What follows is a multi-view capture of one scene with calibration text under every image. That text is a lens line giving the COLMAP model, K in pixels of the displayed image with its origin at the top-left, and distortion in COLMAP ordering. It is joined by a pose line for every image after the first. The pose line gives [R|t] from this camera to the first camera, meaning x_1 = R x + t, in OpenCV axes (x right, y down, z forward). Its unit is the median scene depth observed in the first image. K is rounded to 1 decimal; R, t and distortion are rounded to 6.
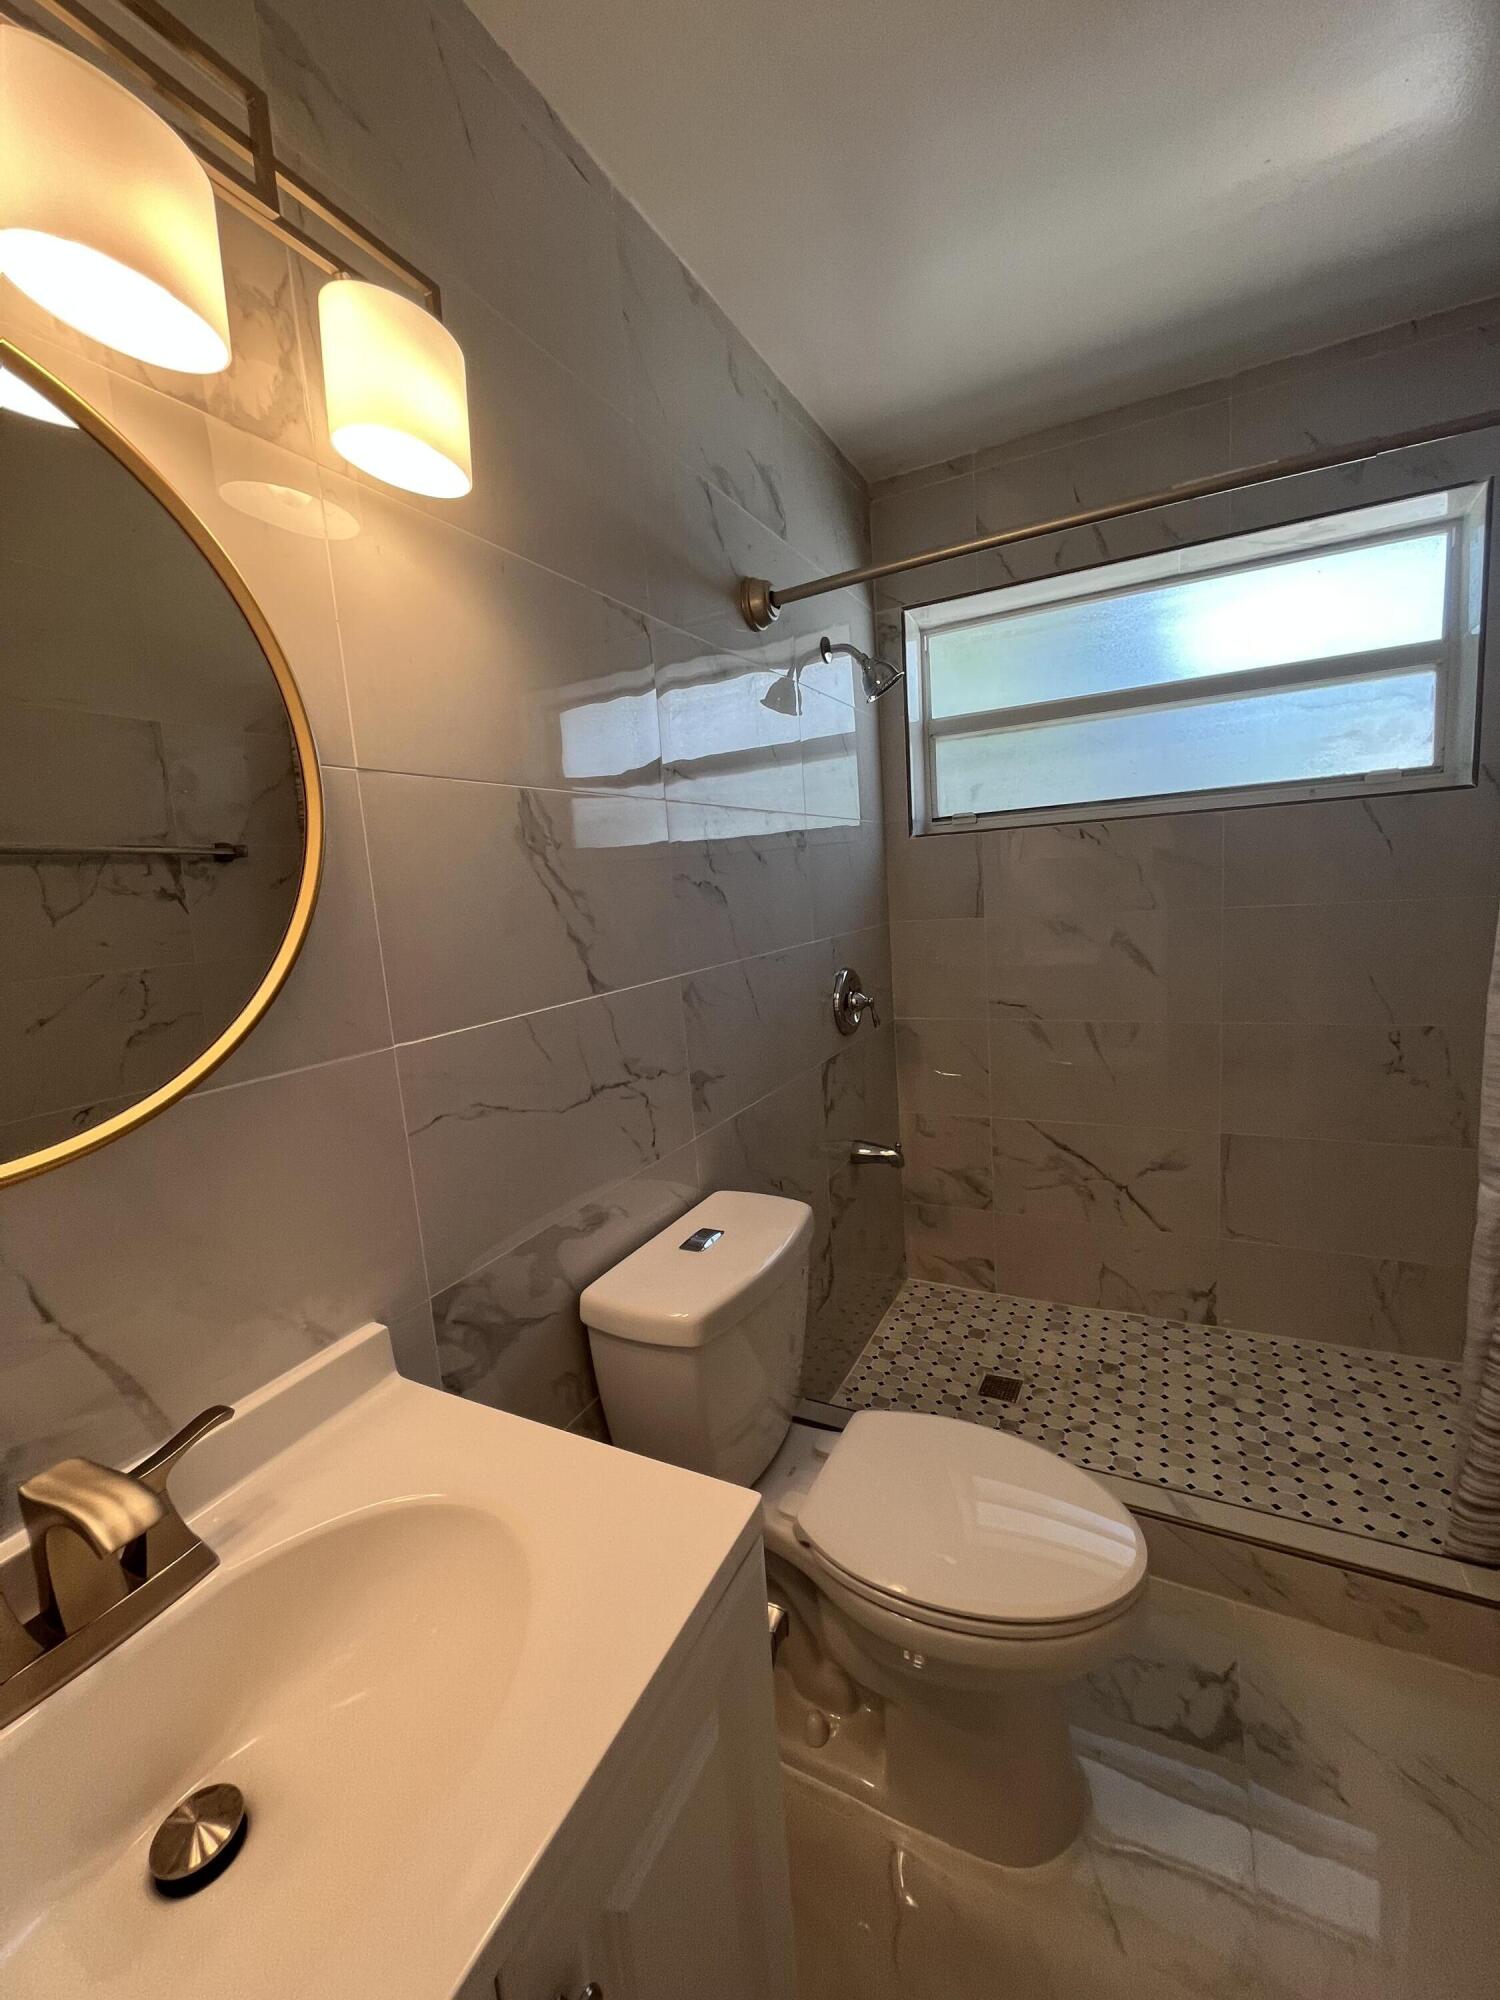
lens RADIAL K [[807.6, 0, 755.0], [0, 807.6, 998.1], [0, 0, 1]] dist [-0.001371, -0.000540]
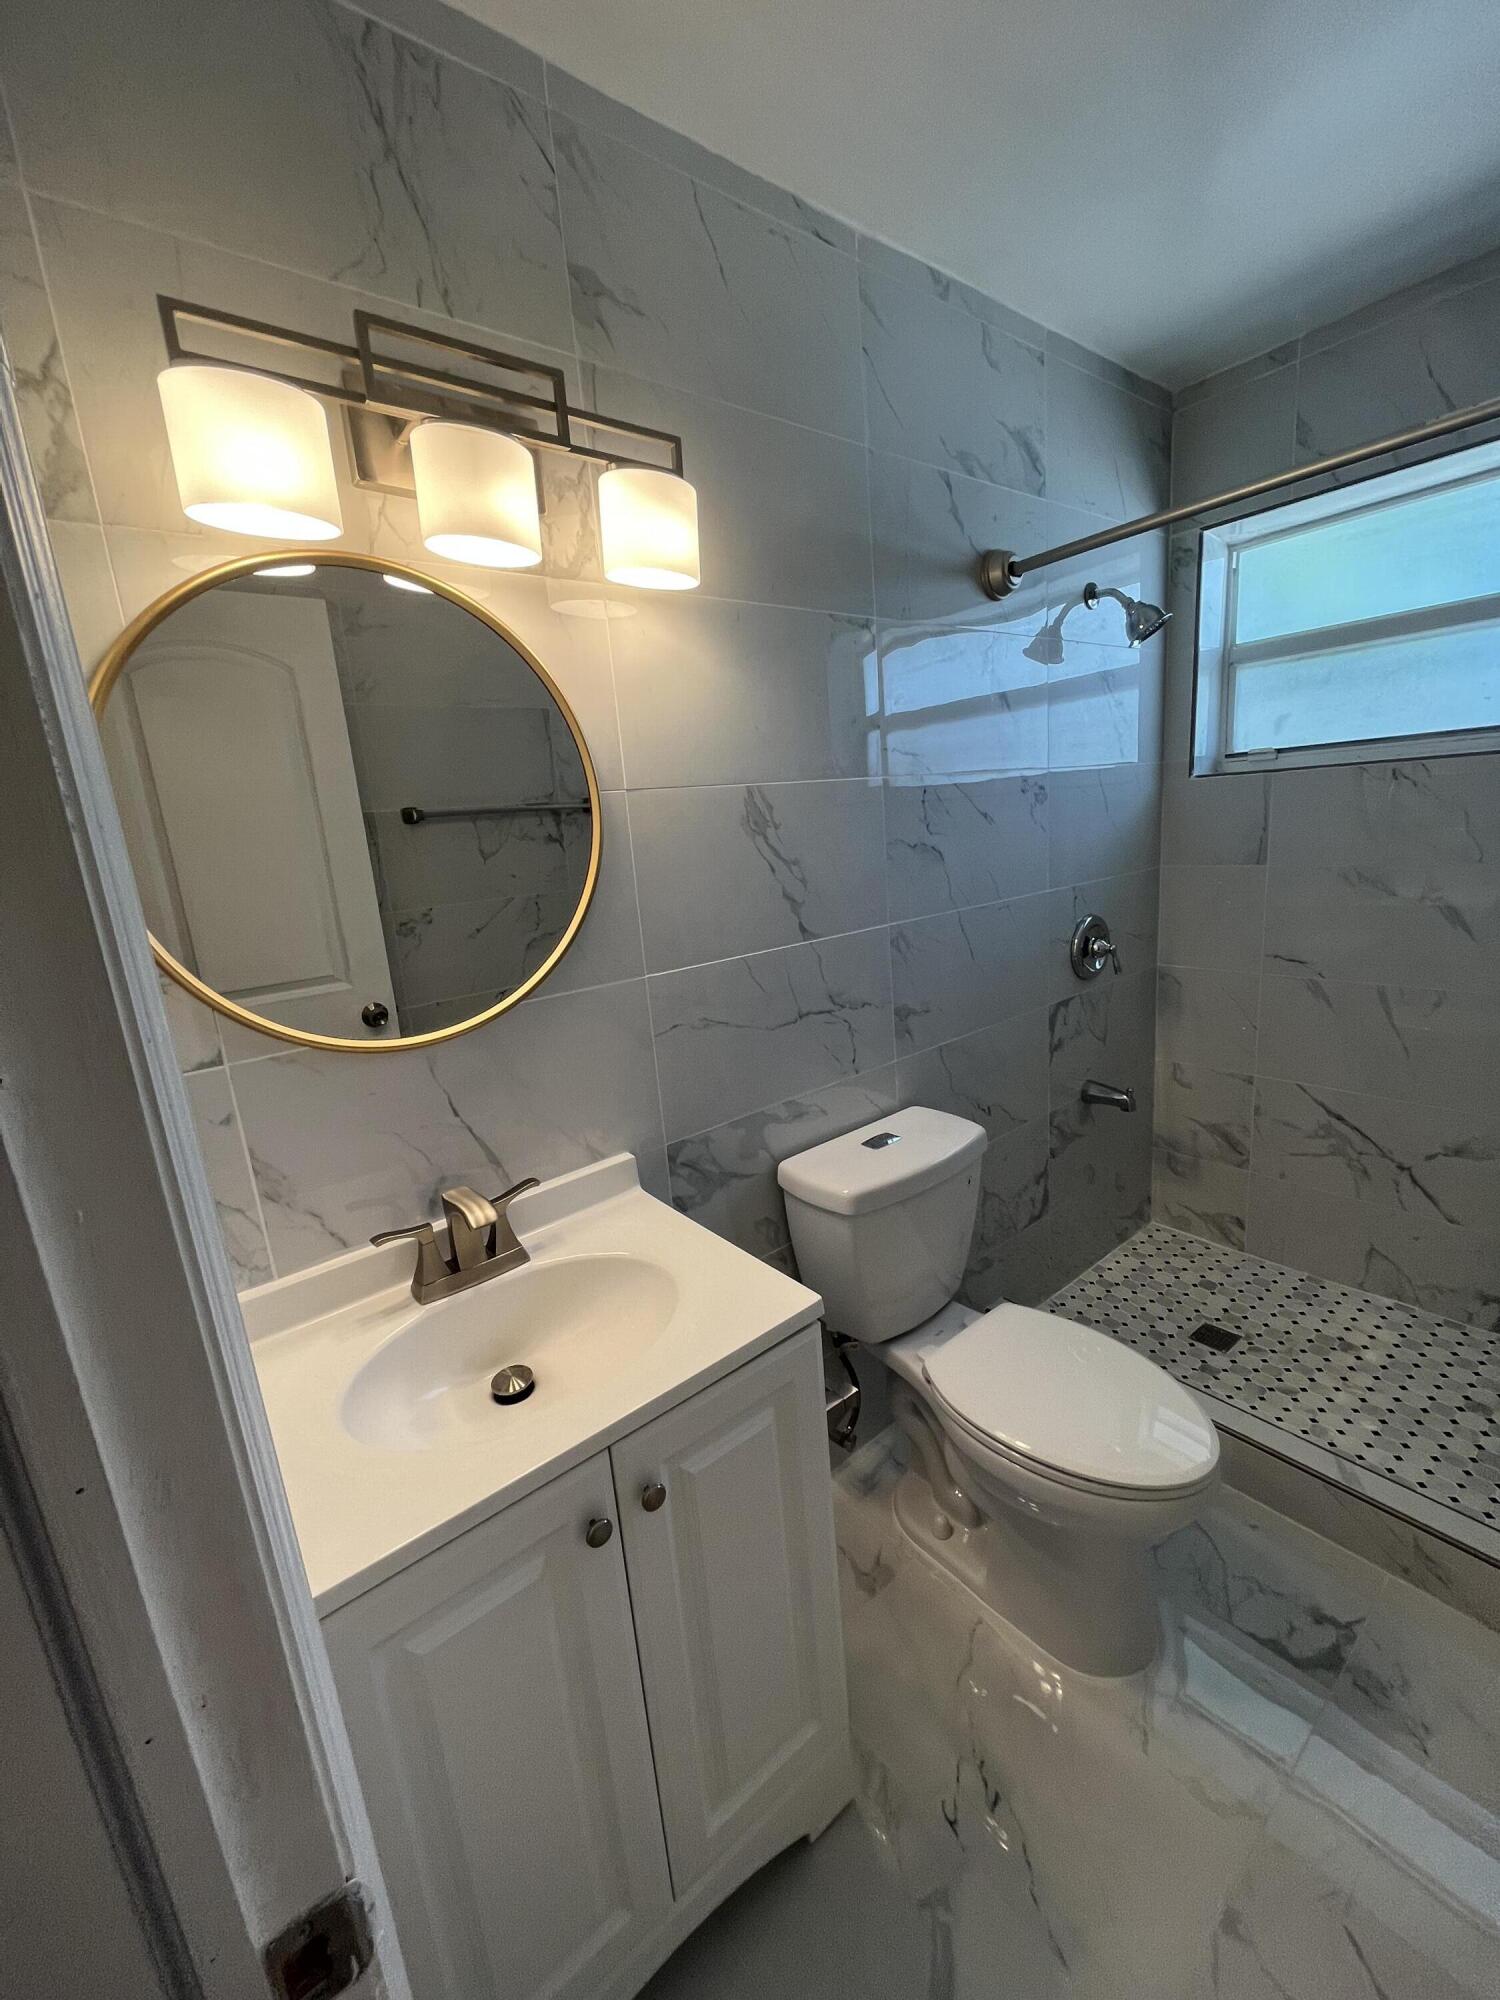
lens RADIAL K [[799.0, 0, 750.0], [0, 799.0, 1000.0], [0, 0, 1]] dist [-0.000251, -0.000062]
pose [[0.912987, 0.087100, -0.398584, 0.158575], [-0.042142, 0.991853, 0.120213, -0.040780], [0.405807, -0.092956, 0.909219, -0.132809]]
